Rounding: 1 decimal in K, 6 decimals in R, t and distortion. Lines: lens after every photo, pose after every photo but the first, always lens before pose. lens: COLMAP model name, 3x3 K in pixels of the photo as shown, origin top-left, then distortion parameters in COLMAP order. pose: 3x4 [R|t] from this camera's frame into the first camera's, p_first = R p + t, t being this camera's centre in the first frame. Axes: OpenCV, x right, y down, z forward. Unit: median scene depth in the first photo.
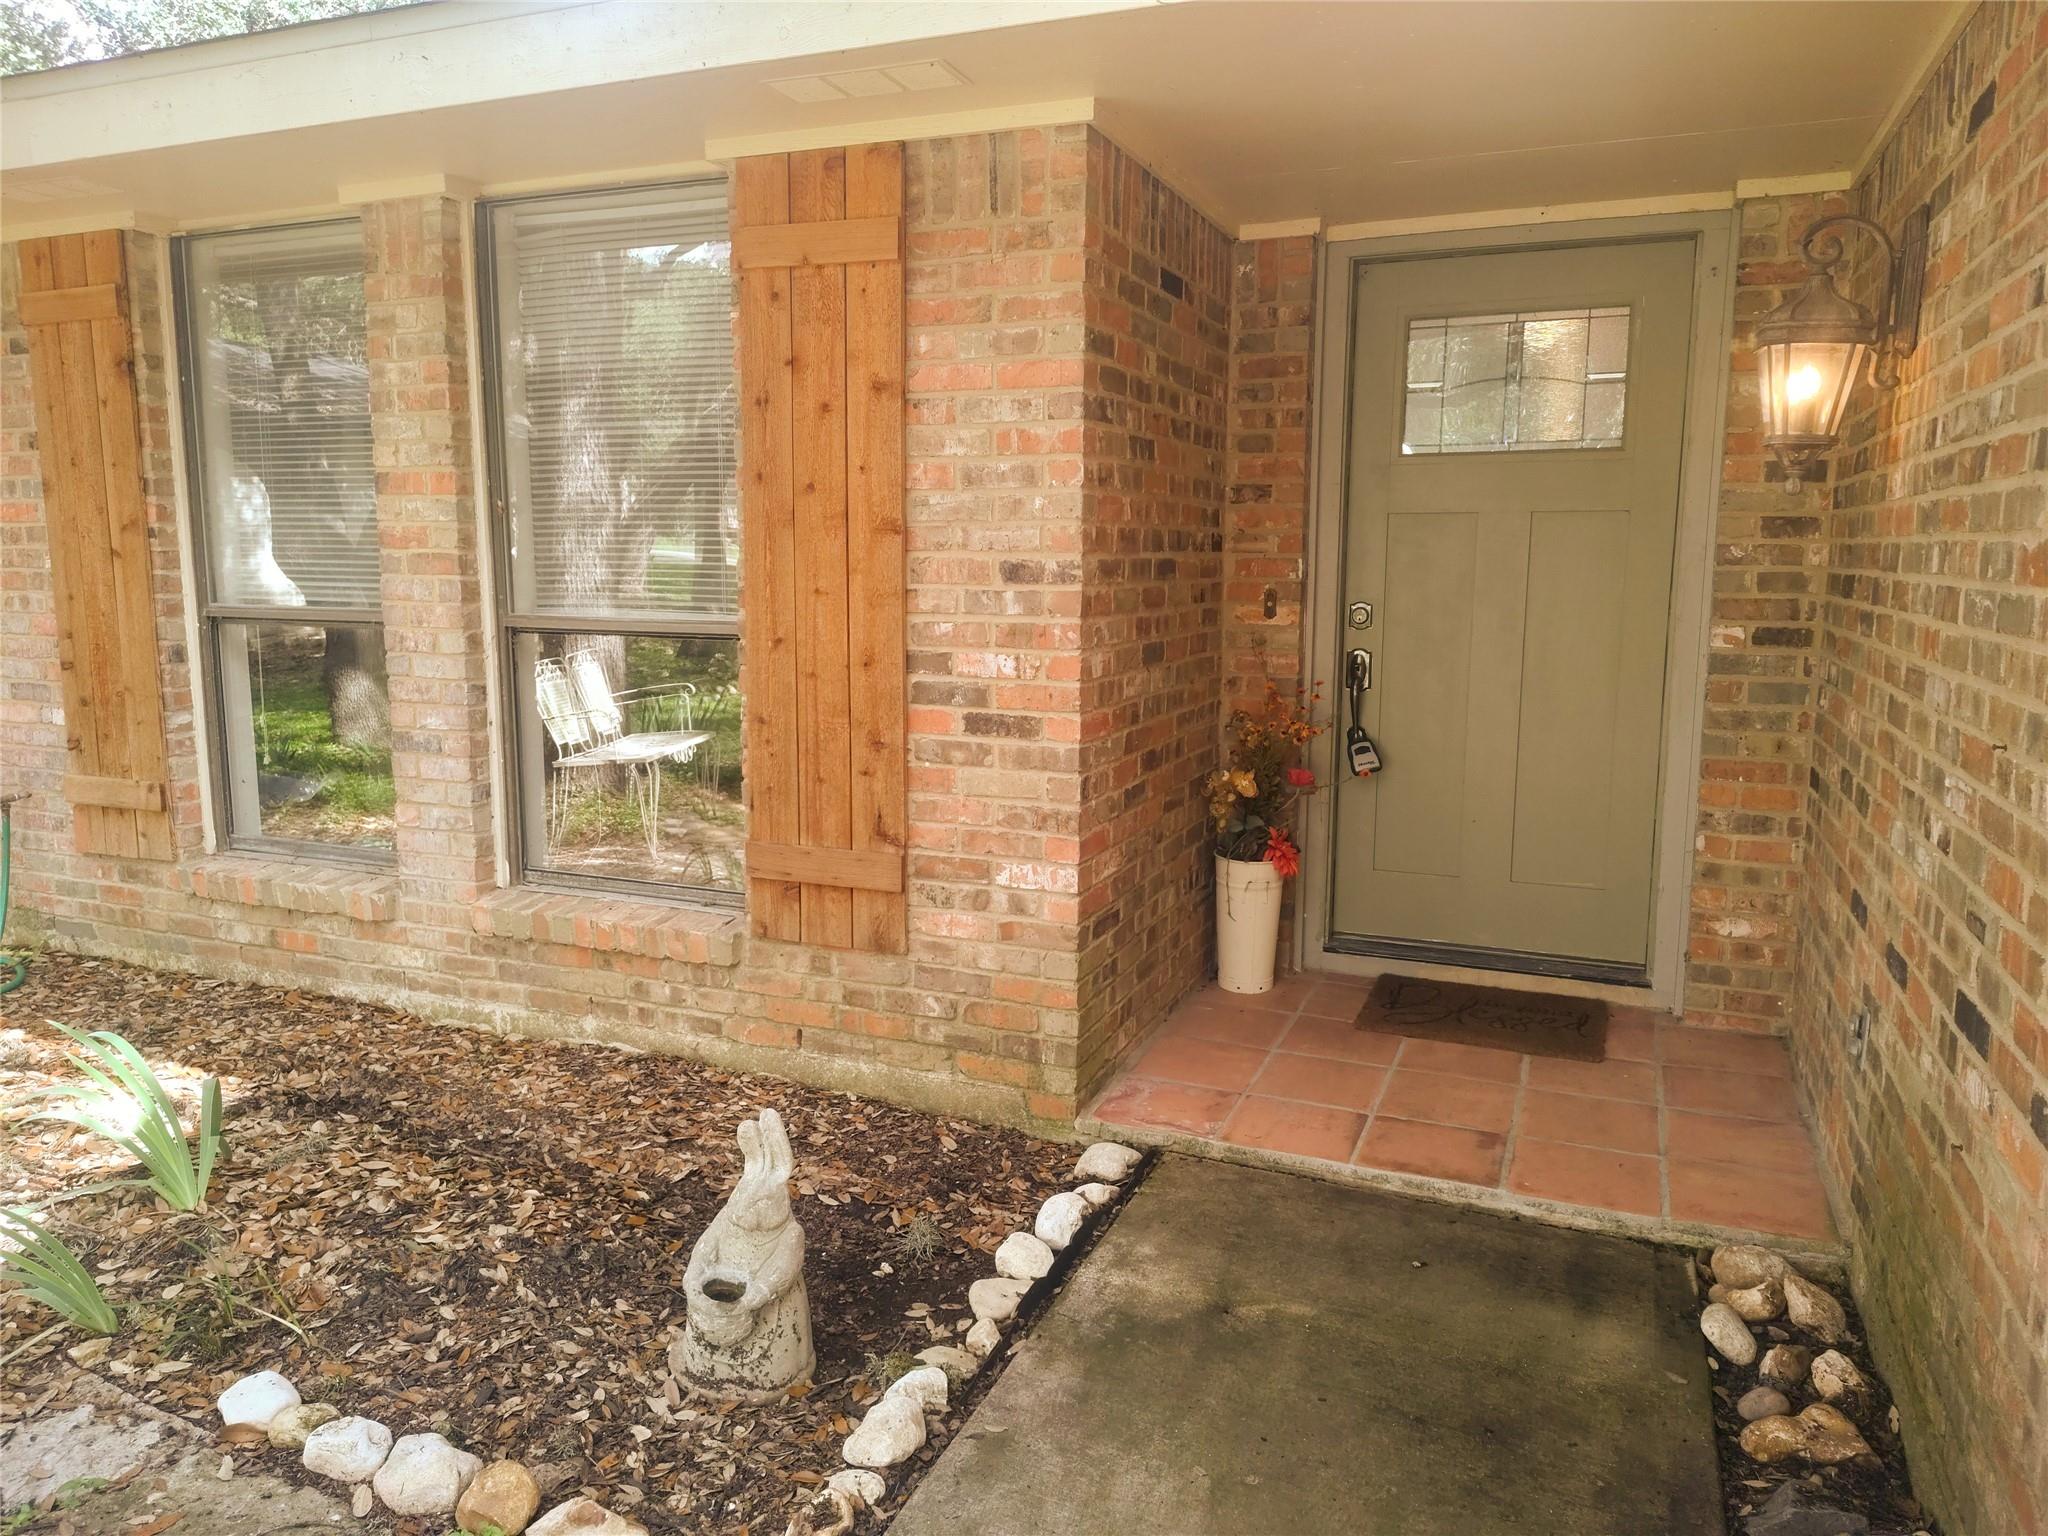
lens RADIAL K [[1405.9, 0, 1017.6], [0, 1405.9, 759.9], [0, 0, 1]] dist [0.035967, -0.000327]
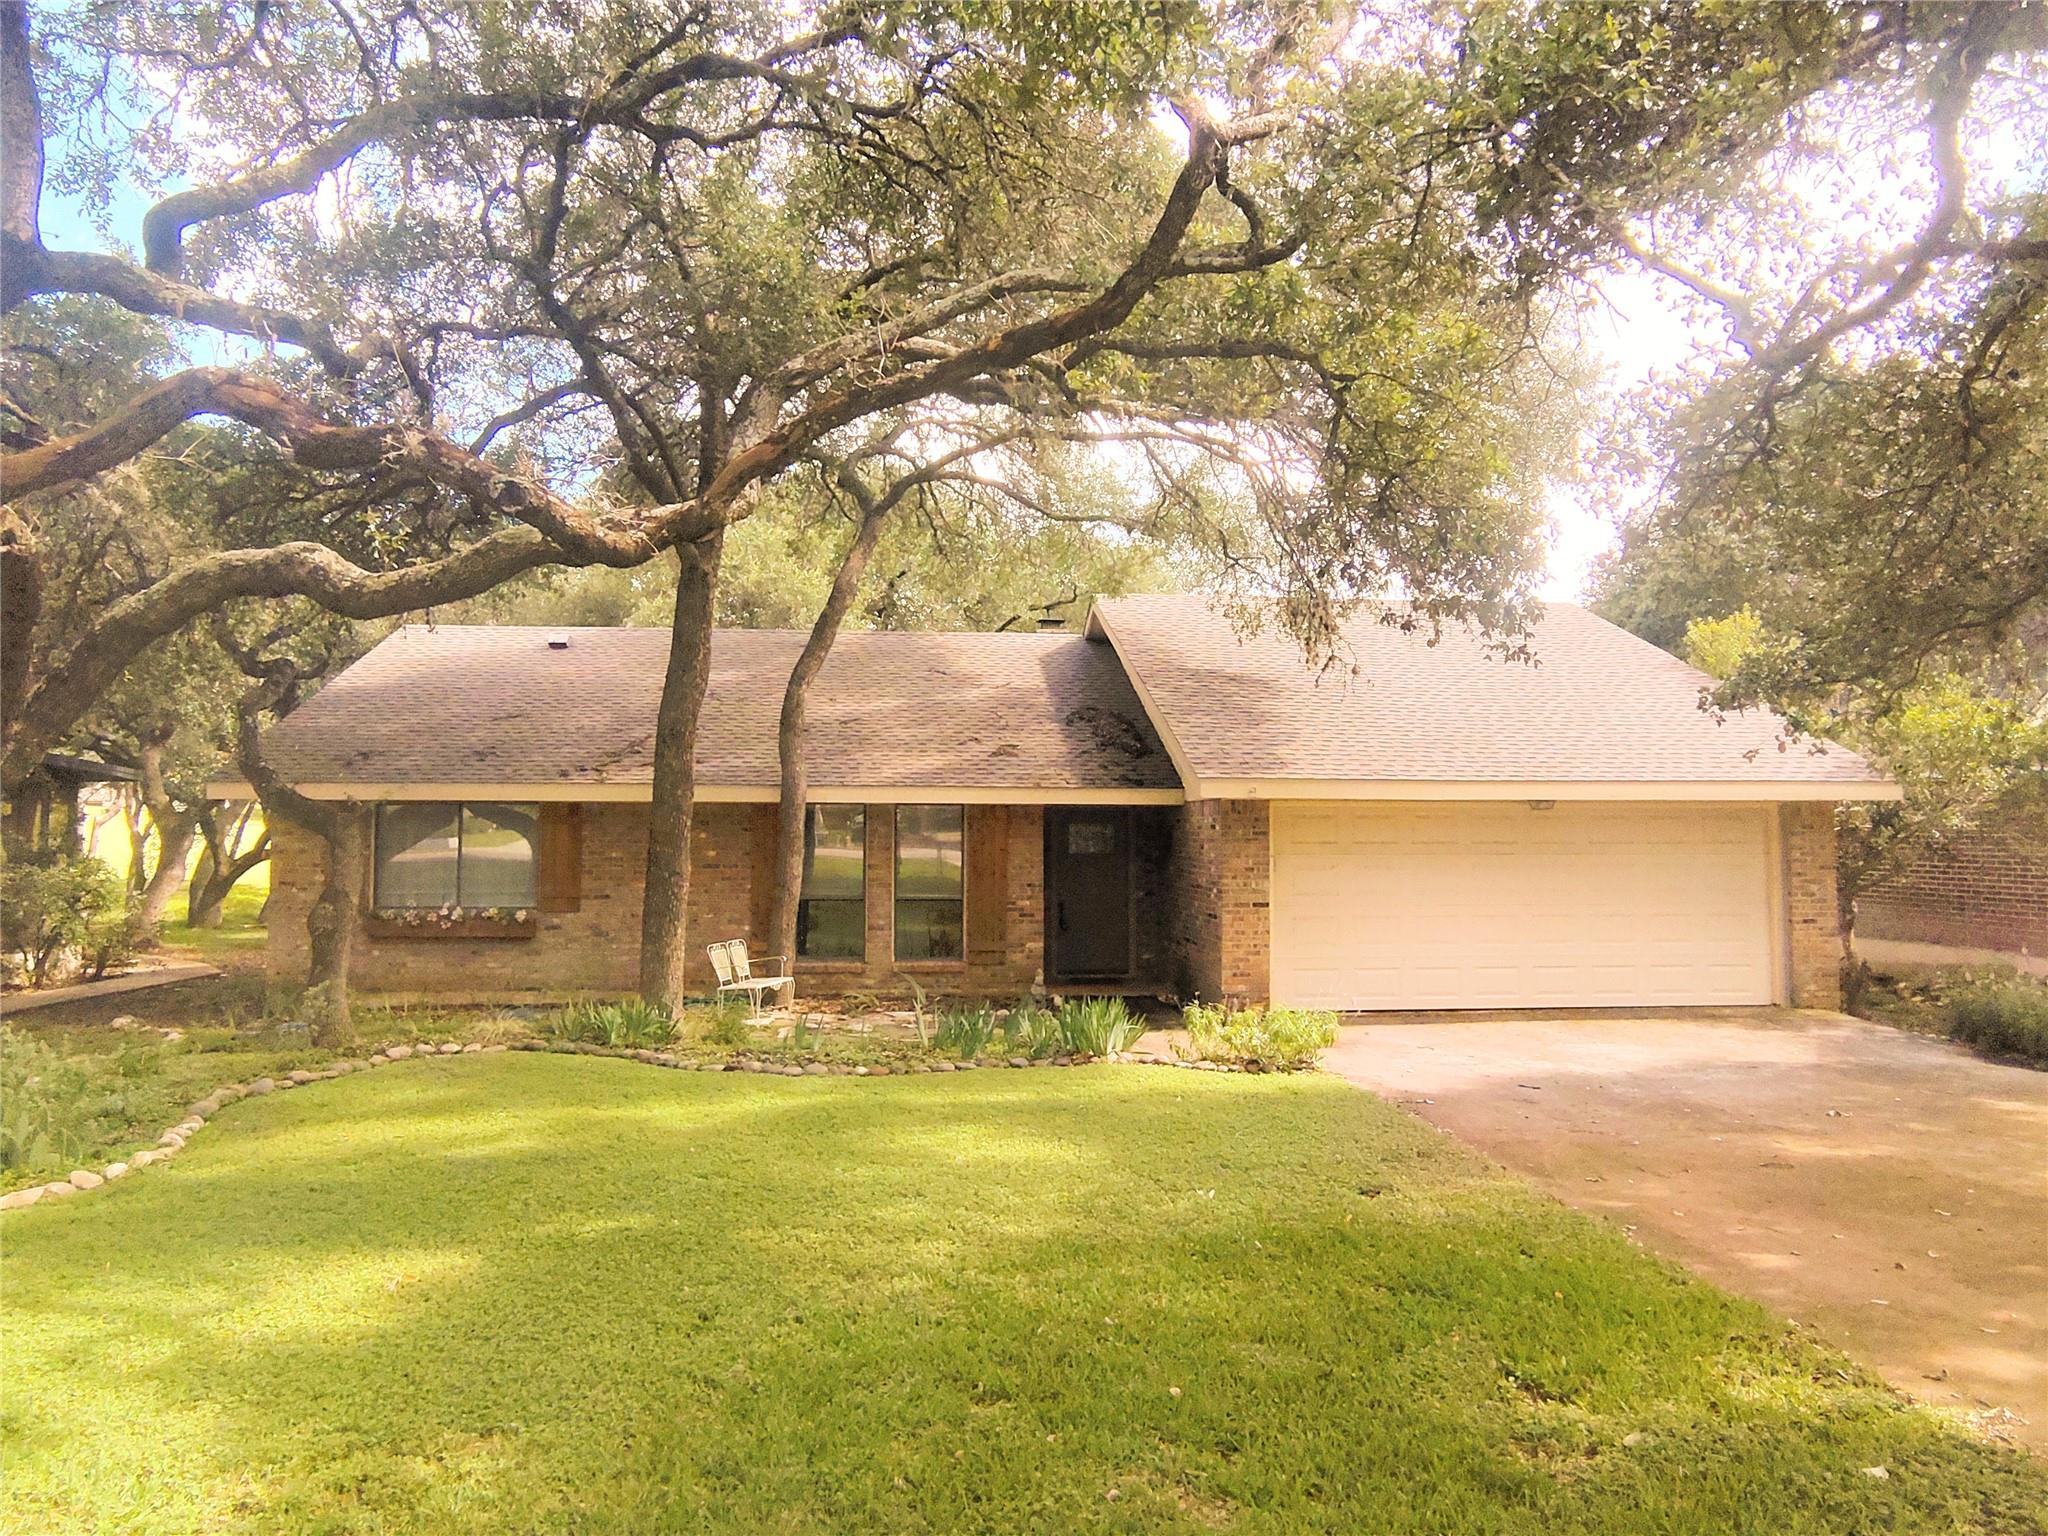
lens RADIAL K [[1380.7, 0, 1028.3], [0, 1380.7, 770.0], [0, 0, 1]] dist [-0.001563, -0.000040]
pose [[0.882570, 0.019968, 0.469757, -2.328390], [0.068488, 0.982982, -0.170458, 0.306565], [-0.465166, 0.182614, 0.866183, -3.371077]]
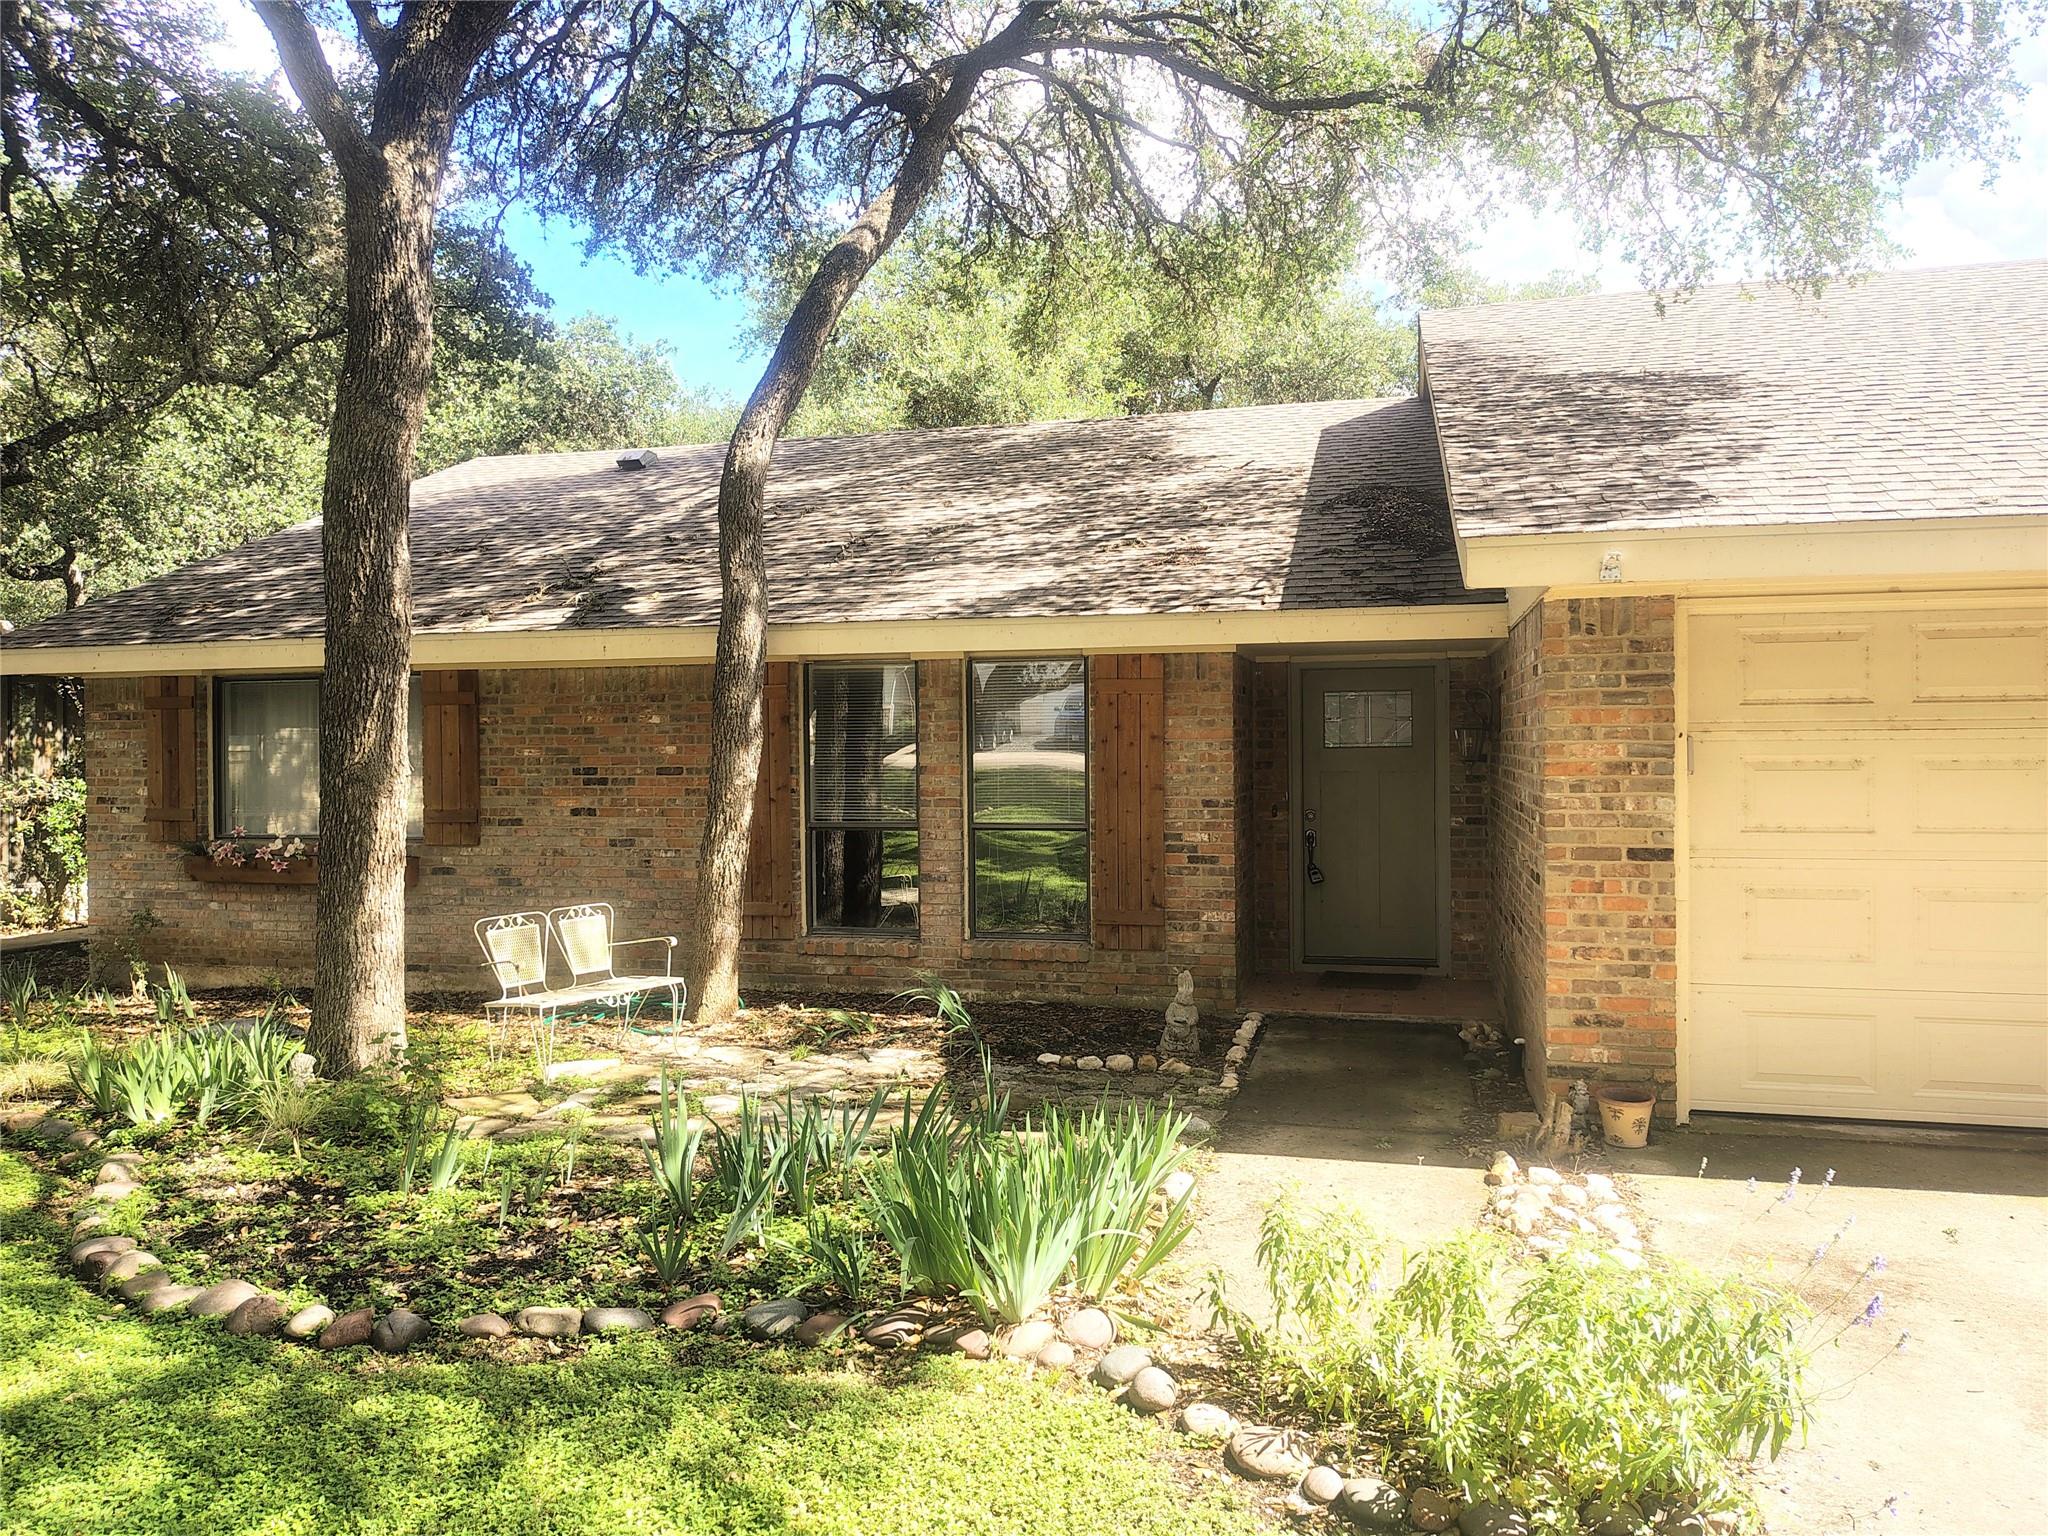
lens RADIAL K [[1405.9, 0, 1025.4], [0, 1405.9, 758.4], [0, 0, 1]] dist [0.035967, -0.000327]
pose [[0.989514, -0.015444, 0.143611, -0.722740], [0.034975, 0.990298, -0.134486, 0.132189], [-0.140141, 0.138098, 0.980454, -1.601111]]
